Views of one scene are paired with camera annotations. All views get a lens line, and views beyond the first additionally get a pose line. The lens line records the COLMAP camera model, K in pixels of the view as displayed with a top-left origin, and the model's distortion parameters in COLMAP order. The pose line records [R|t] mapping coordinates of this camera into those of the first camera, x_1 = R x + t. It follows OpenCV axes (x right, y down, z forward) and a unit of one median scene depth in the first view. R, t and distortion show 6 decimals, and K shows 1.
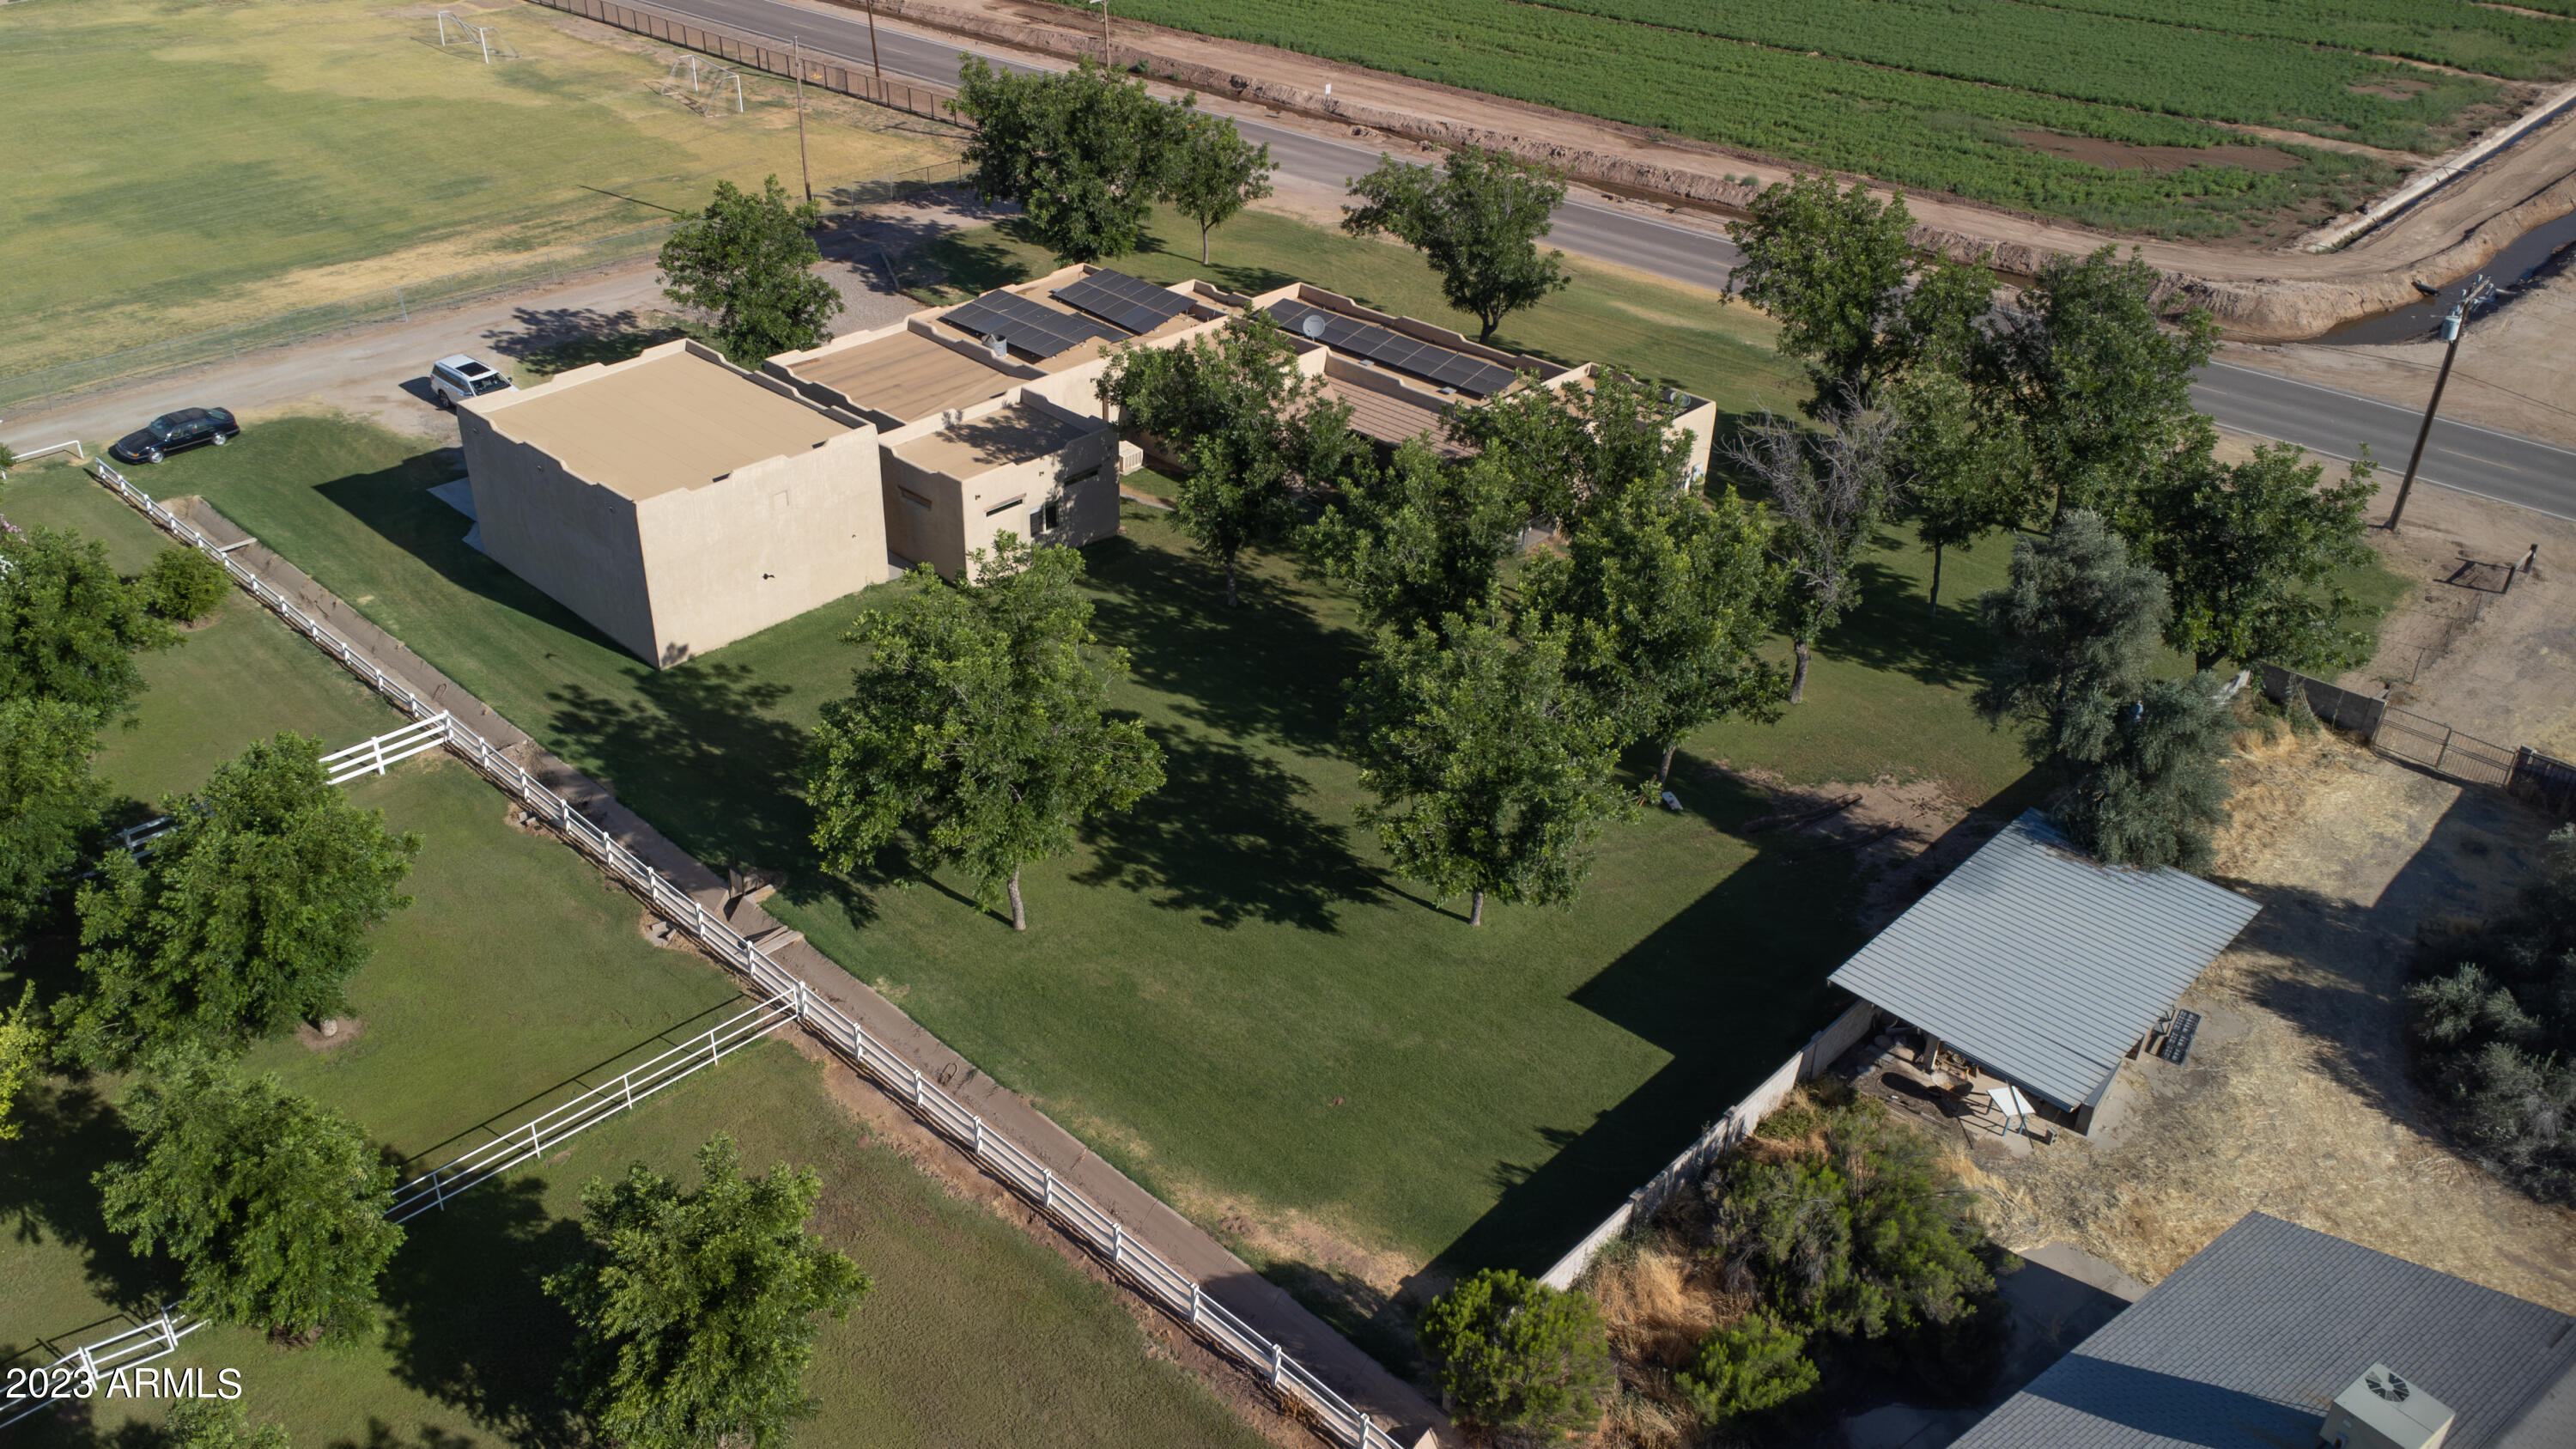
lens RADIAL K [[1948.6, 0, 1288.0], [0, 1948.6, 724.5], [0, 0, 1]] dist [0.003600, 0.005098]
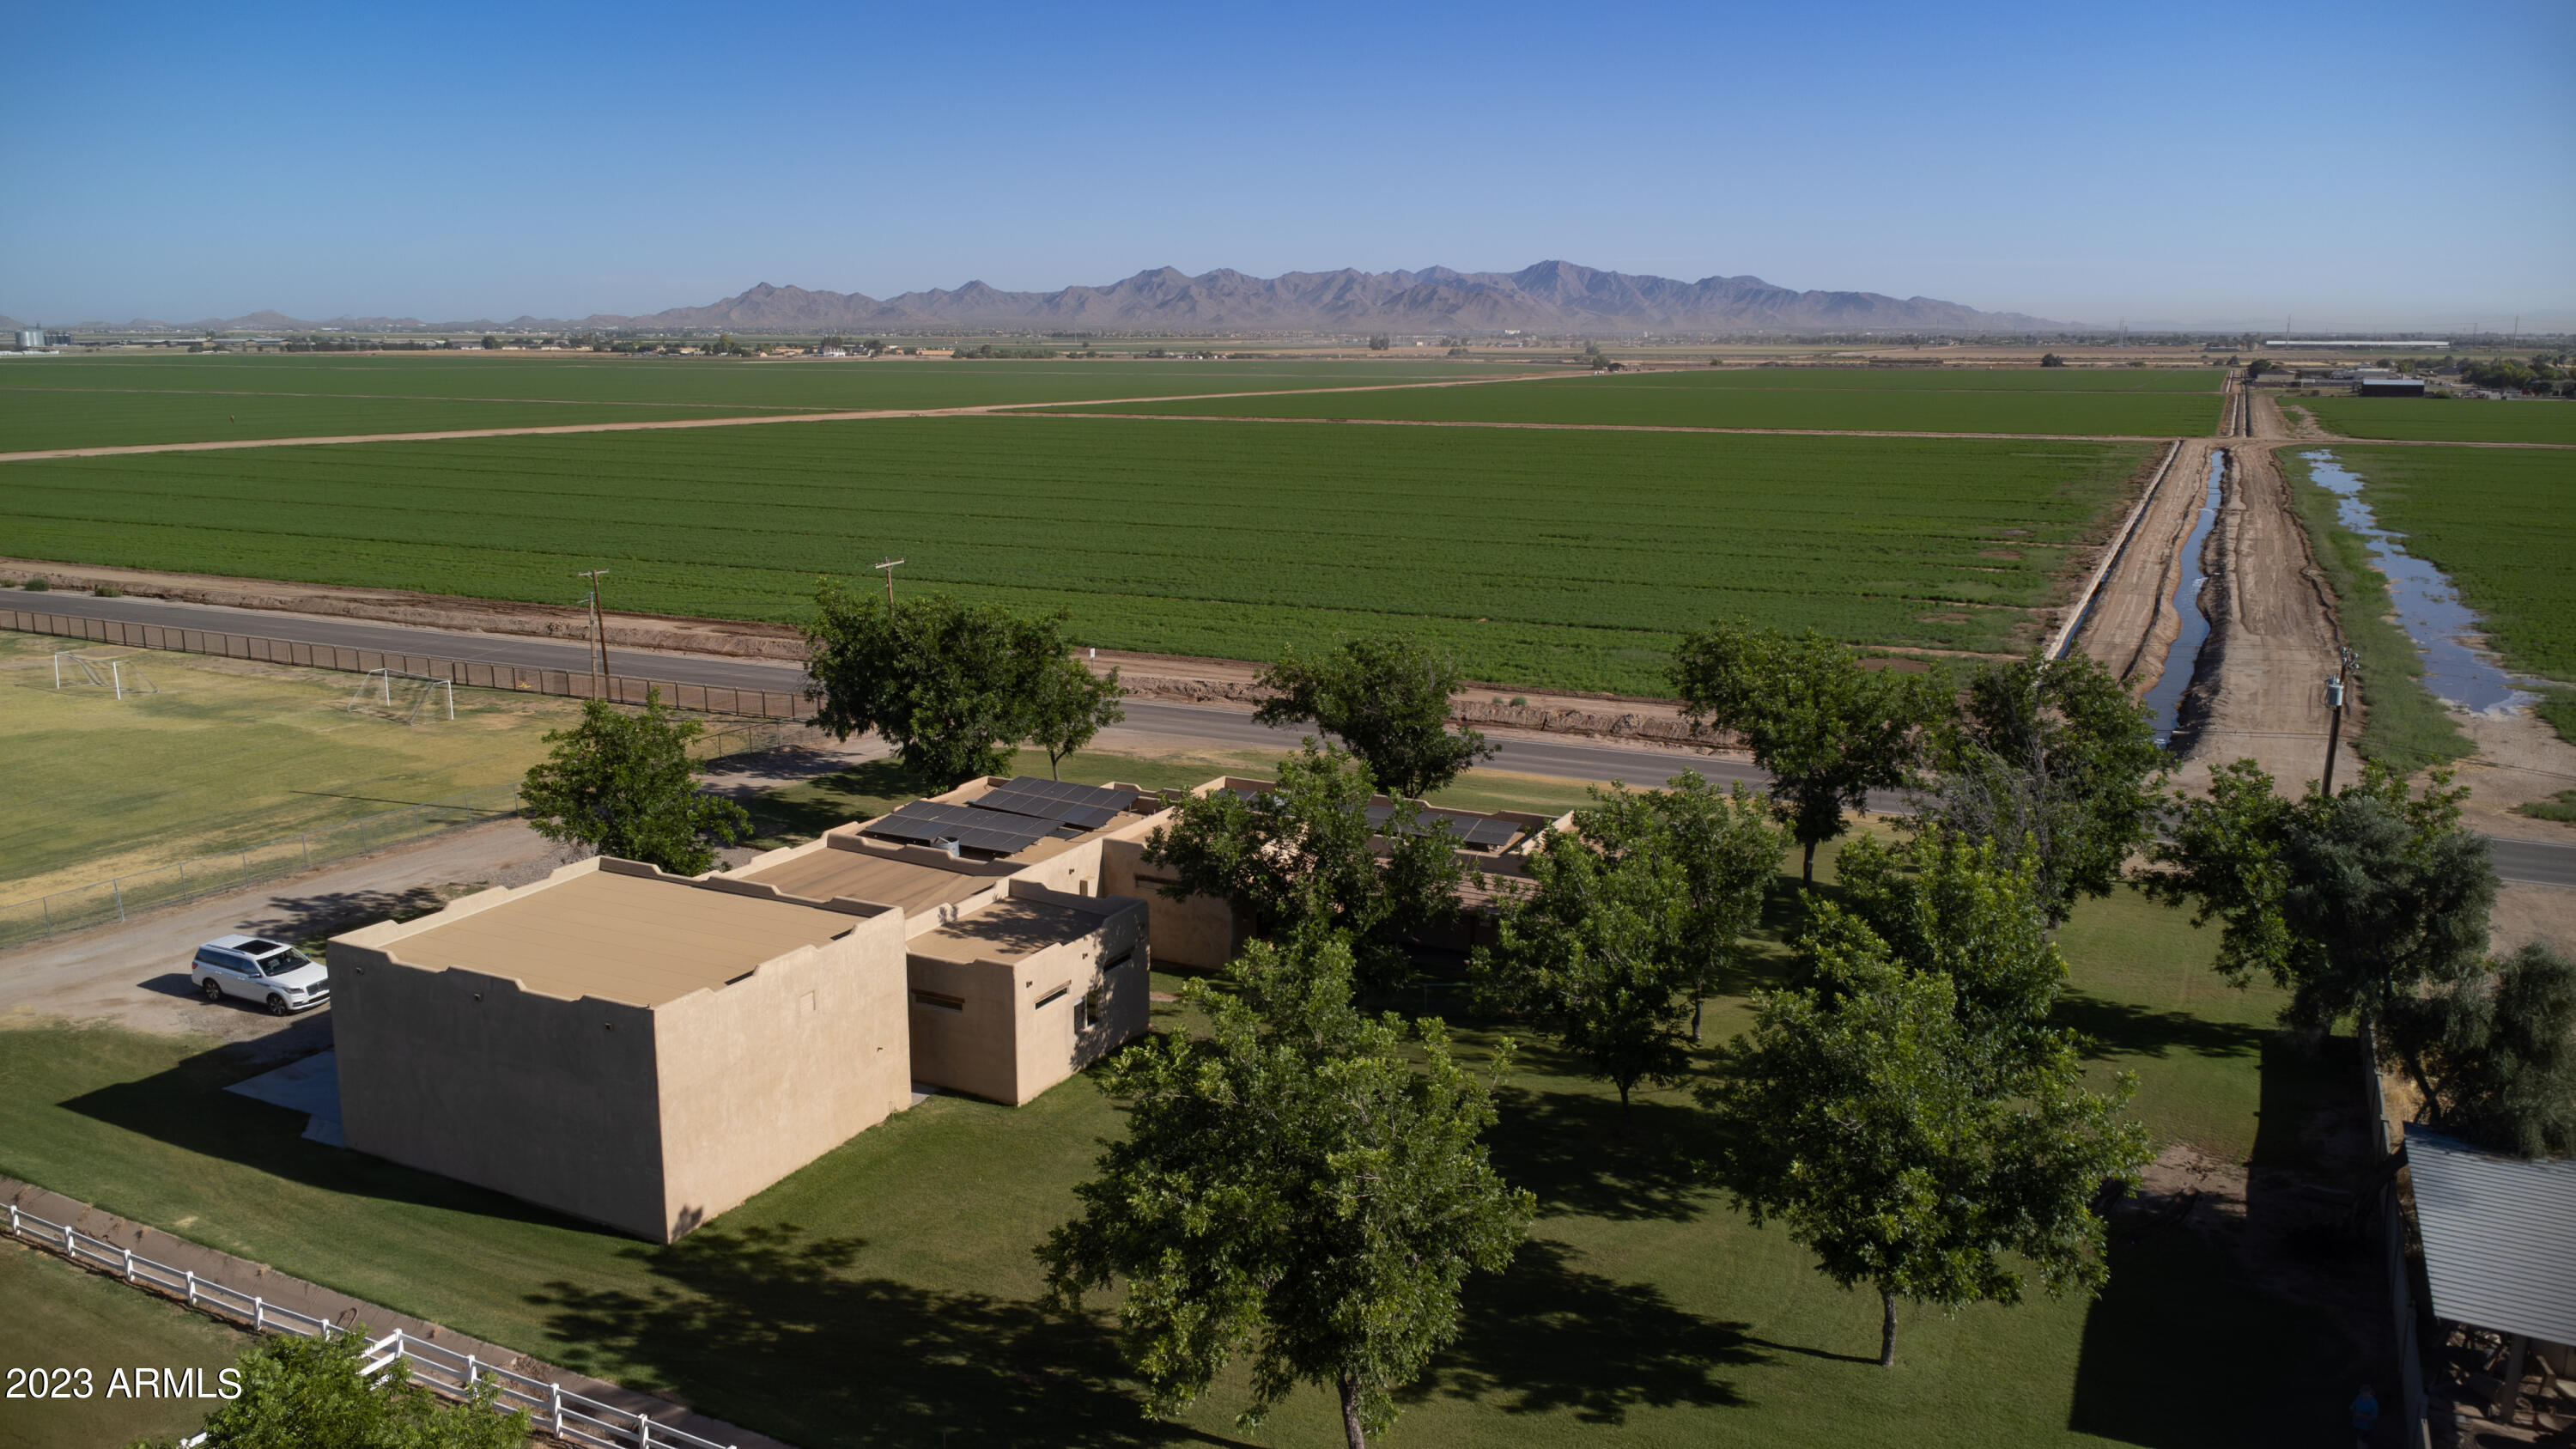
lens RADIAL K [[1829.0, 0, 1288.0], [0, 1829.0, 724.5], [0, 0, 1]] dist [0.006073, -0.001137]
pose [[0.953134, -0.072248, 0.293795, -0.262688], [0.170491, 0.930465, -0.324296, 0.047350], [-0.249936, 0.359187, 0.899176, 0.232496]]
